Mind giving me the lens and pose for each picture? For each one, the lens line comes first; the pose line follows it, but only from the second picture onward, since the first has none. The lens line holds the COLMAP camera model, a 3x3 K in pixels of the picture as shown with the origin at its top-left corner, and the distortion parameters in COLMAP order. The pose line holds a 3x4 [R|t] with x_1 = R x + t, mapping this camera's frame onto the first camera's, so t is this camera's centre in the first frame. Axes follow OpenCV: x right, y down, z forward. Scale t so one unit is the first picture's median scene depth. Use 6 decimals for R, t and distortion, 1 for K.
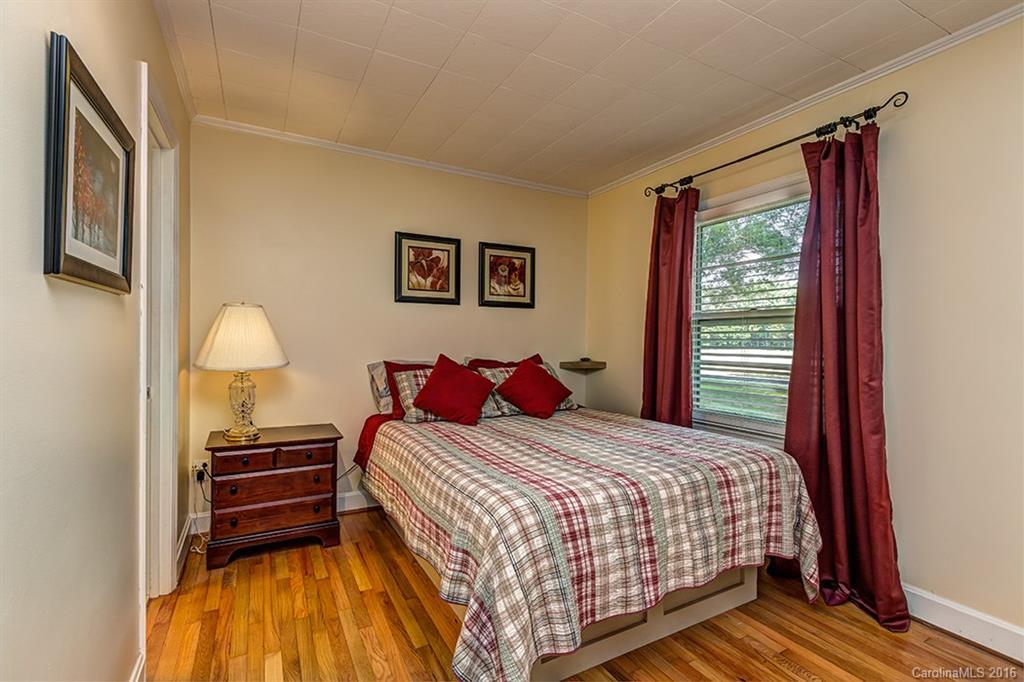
lens RADIAL K [[470.9, 0, 513.6], [0, 470.9, 346.2], [0, 0, 1]] dist [0.010180, 0.000001]
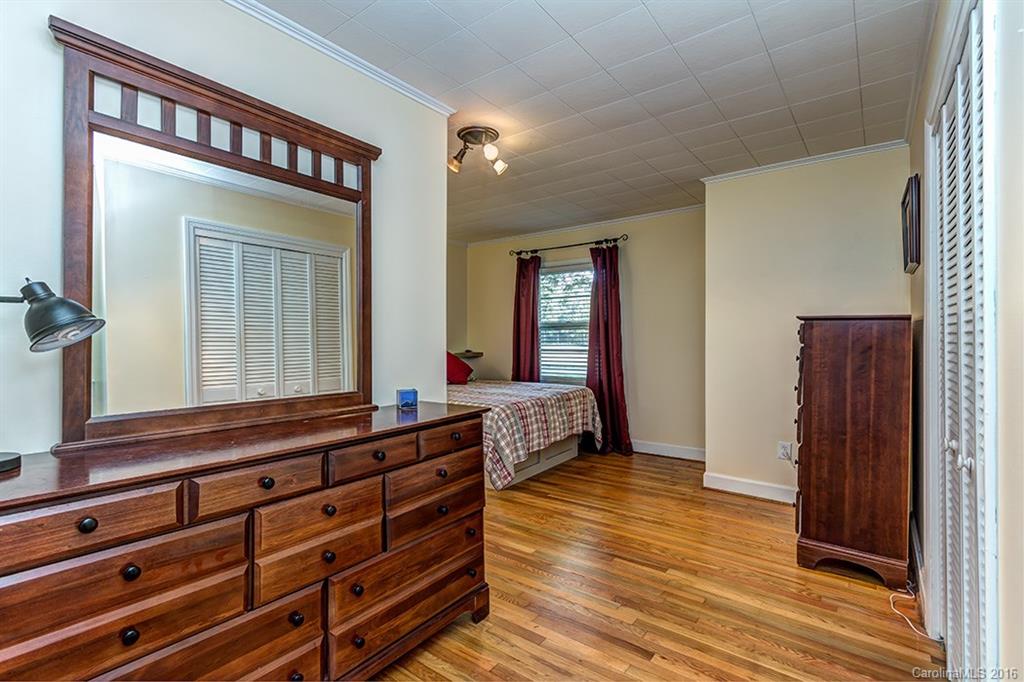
lens RADIAL K [[470.9, 0, 513.6], [0, 470.9, 346.2], [0, 0, 1]] dist [0.010180, 0.000001]
pose [[0.908971, -0.025706, 0.416066, -0.732169], [0.023751, 0.999669, 0.009875, -0.001606], [-0.416182, 0.000906, 0.909281, -0.967852]]
